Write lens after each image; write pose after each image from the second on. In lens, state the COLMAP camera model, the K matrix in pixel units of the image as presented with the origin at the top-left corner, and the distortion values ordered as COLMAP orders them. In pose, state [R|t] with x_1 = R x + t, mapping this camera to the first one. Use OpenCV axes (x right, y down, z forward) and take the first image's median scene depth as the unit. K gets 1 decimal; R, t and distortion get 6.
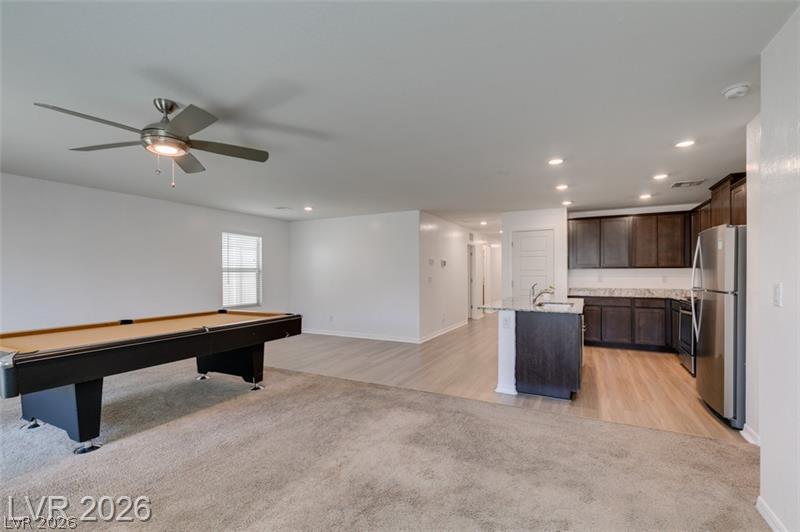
lens RADIAL K [[357.5, 0, 401.7], [0, 357.5, 270.5], [0, 0, 1]] dist [0.000817, -0.001210]
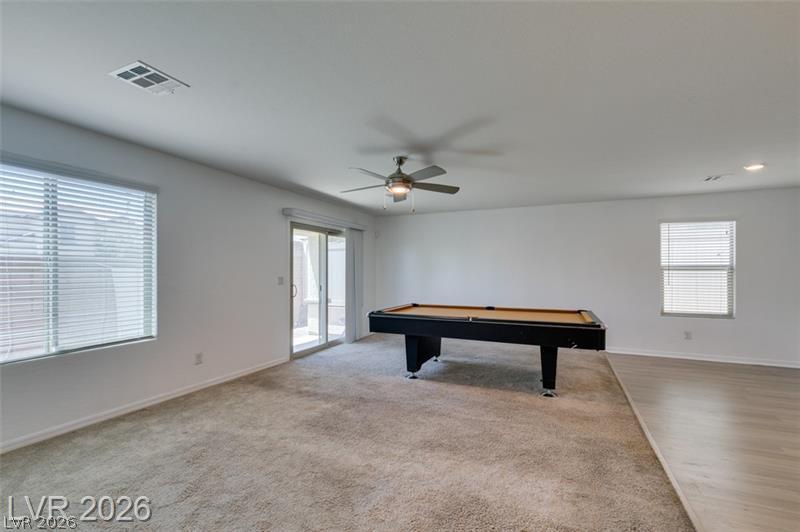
lens RADIAL K [[357.5, 0, 399.9], [0, 357.5, 271.4], [0, 0, 1]] dist [0.000817, -0.001210]
pose [[0.045640, 0.002078, -0.998956, 0.347025], [0.006558, 0.999976, 0.002380, 0.000705], [0.998936, -0.006660, 0.045625, 0.385204]]
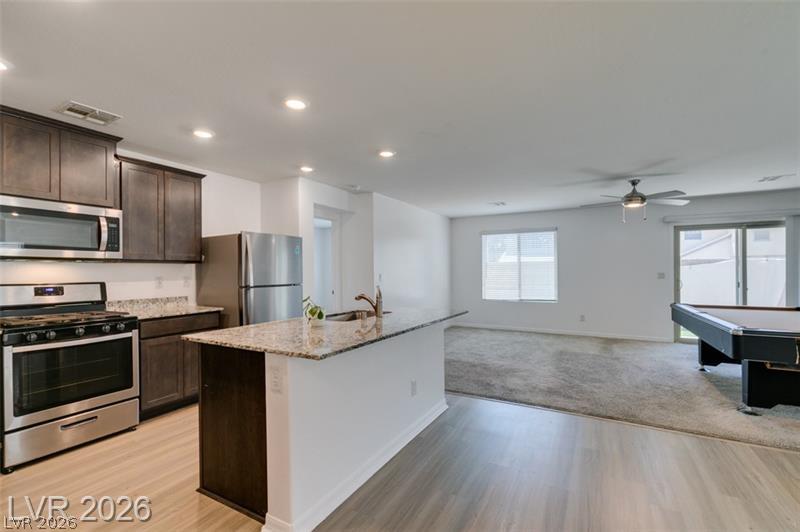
lens RADIAL K [[357.5, 0, 399.5], [0, 357.5, 269.0], [0, 0, 1]] dist [0.000817, -0.001210]
pose [[-0.999376, 0.007956, 0.034411, 0.229820], [0.007520, 0.999890, -0.012783, 0.010624], [-0.034509, -0.012516, -0.999326, 1.230715]]
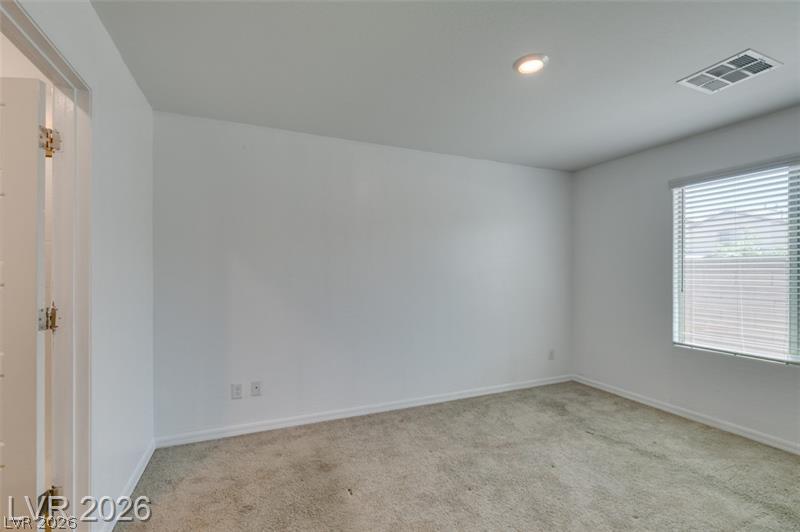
lens RADIAL K [[370.8, 0, 399.7], [0, 370.8, 272.5], [0, 0, 1]] dist [0.012145, -0.000323]
pose [[-0.754493, 0.001966, 0.656305, -0.090785], [0.000615, 0.999997, -0.002289, -0.000575], [-0.656307, -0.001323, -0.754492, 0.597631]]
